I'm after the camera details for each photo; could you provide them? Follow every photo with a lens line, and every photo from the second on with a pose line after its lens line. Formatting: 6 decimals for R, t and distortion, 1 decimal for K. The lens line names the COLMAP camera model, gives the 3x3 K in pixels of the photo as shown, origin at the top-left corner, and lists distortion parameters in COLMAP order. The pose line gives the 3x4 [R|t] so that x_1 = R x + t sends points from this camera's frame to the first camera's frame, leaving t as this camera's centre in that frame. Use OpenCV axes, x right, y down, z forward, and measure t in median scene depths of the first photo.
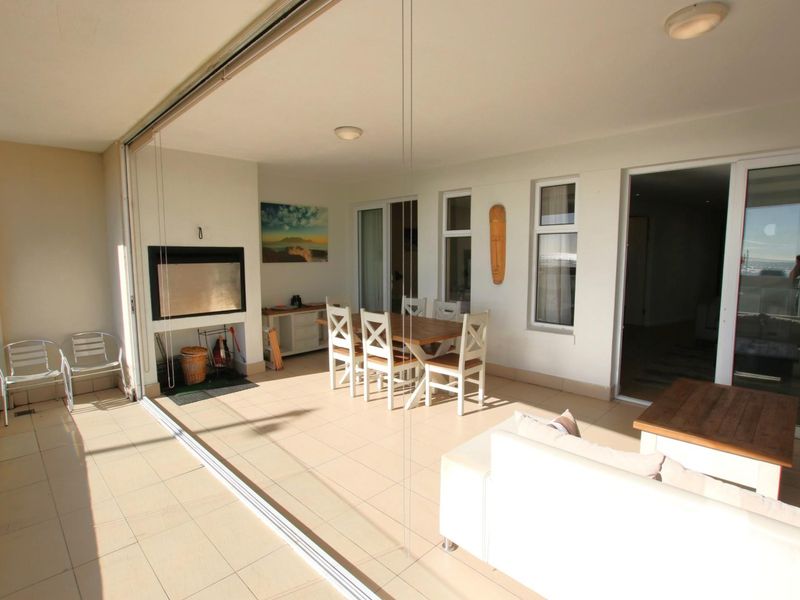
lens RADIAL K [[414.3, 0, 393.6], [0, 414.3, 298.8], [0, 0, 1]] dist [-0.023835, 0.000619]
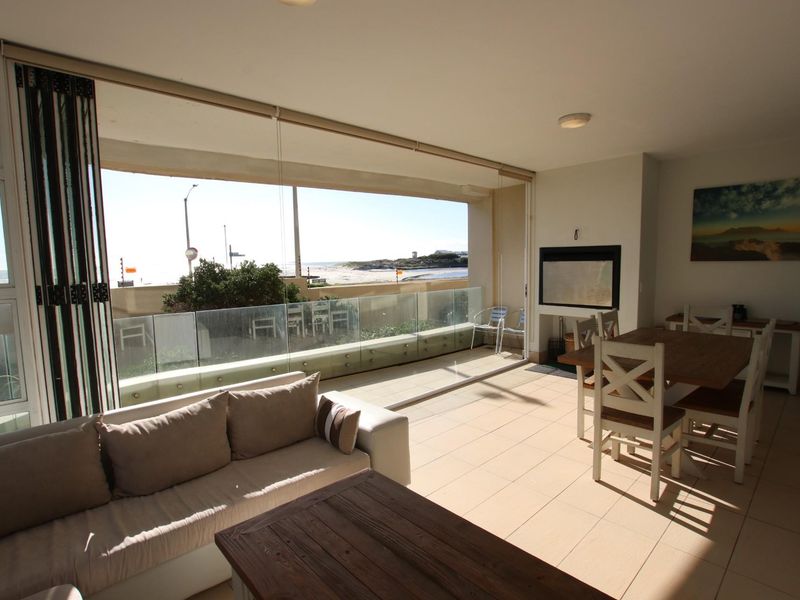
lens RADIAL K [[414.3, 0, 393.6], [0, 414.3, 298.8], [0, 0, 1]] dist [-0.023835, 0.000619]
pose [[-0.016305, 0.104082, -0.994435, 0.525536], [-0.082181, 0.991063, 0.105076, -0.047031], [0.996484, 0.083437, -0.007606, 0.394861]]
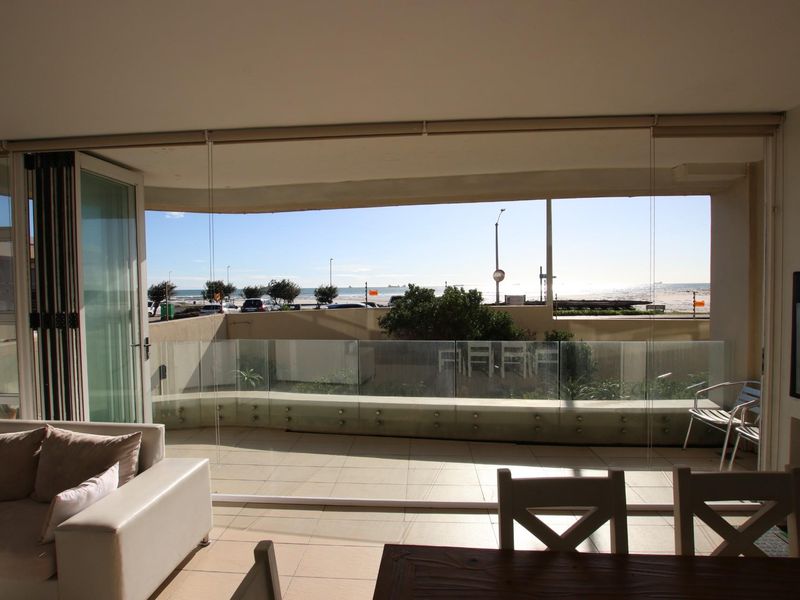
lens RADIAL K [[414.3, 0, 393.6], [0, 414.3, 298.8], [0, 0, 1]] dist [-0.023835, 0.000619]
pose [[-0.732485, 0.040294, -0.679589, 0.169068], [-0.050184, 0.992335, 0.112927, -0.089890], [0.678931, 0.116822, -0.724849, 0.735284]]
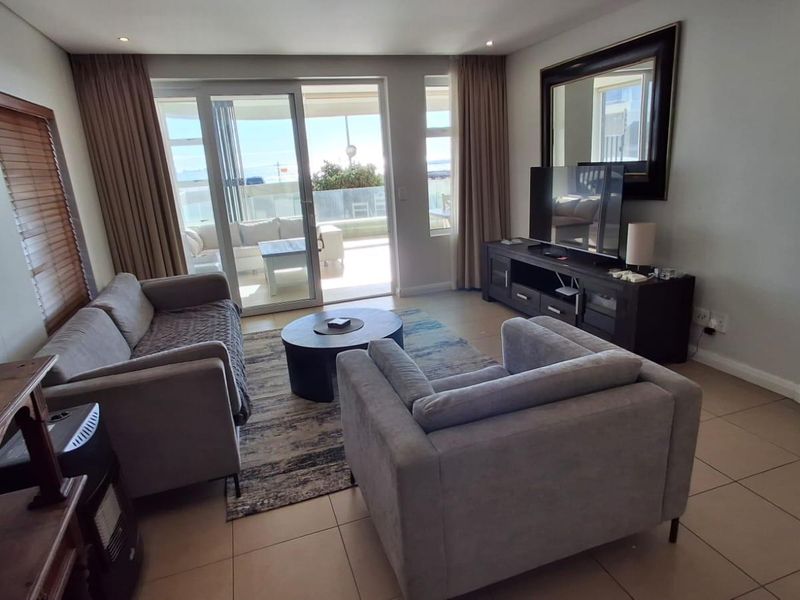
lens RADIAL K [[484.1, 0, 400.0], [0, 484.1, 300.0], [0, 0, 1]] dist [0.000538, 0.000966]
pose [[-0.412692, 0.291490, -0.862971, 1.166934], [-0.030238, 0.942507, 0.332816, -0.134237], [0.910369, 0.163445, -0.380151, 1.039715]]
